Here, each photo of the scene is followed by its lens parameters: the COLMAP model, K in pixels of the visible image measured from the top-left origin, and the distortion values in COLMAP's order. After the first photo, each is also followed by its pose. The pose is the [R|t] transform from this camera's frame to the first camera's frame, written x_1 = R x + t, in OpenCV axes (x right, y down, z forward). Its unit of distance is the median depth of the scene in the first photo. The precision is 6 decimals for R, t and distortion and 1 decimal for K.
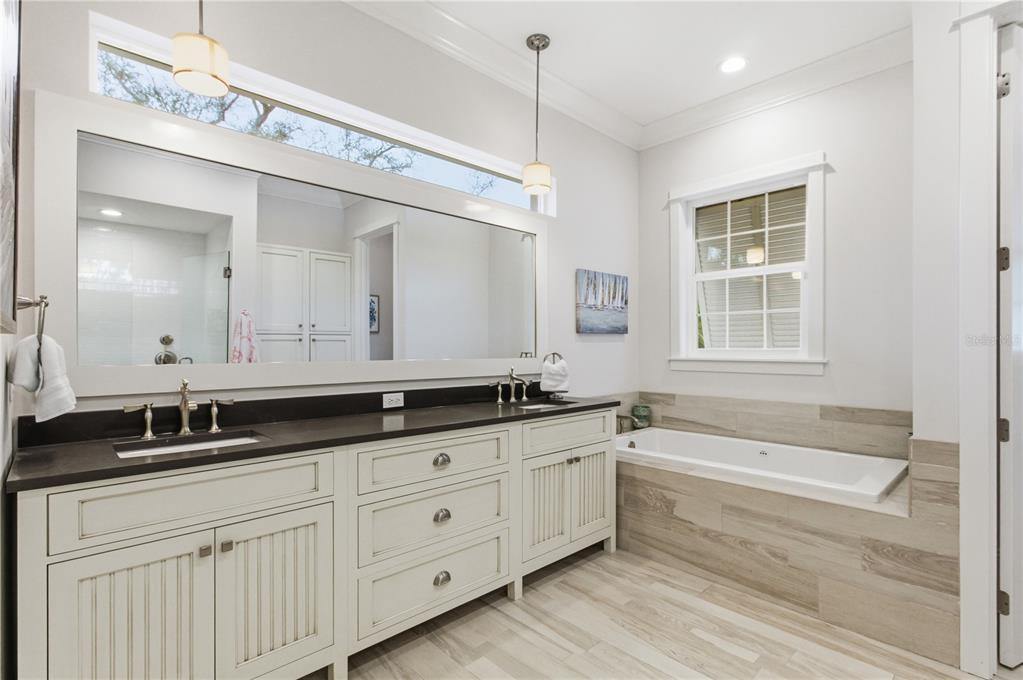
lens RADIAL K [[474.9, 0, 516.2], [0, 474.9, 350.3], [0, 0, 1]] dist [-0.007968, 0.004166]
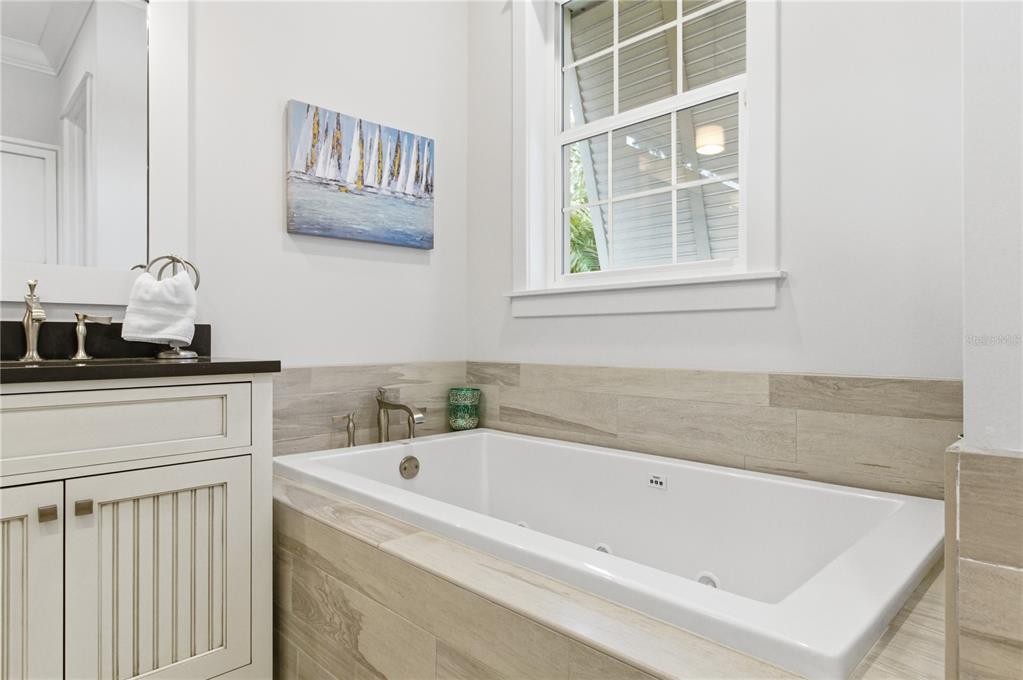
lens RADIAL K [[582.6, 0, 505.6], [0, 582.6, 331.7], [0, 0, 1]] dist [-0.011317, -0.003673]
pose [[0.999942, -0.001897, 0.010577, 0.336360], [0.002057, 0.999884, -0.015077, 0.072263], [-0.010547, 0.015097, 0.999830, 0.395451]]
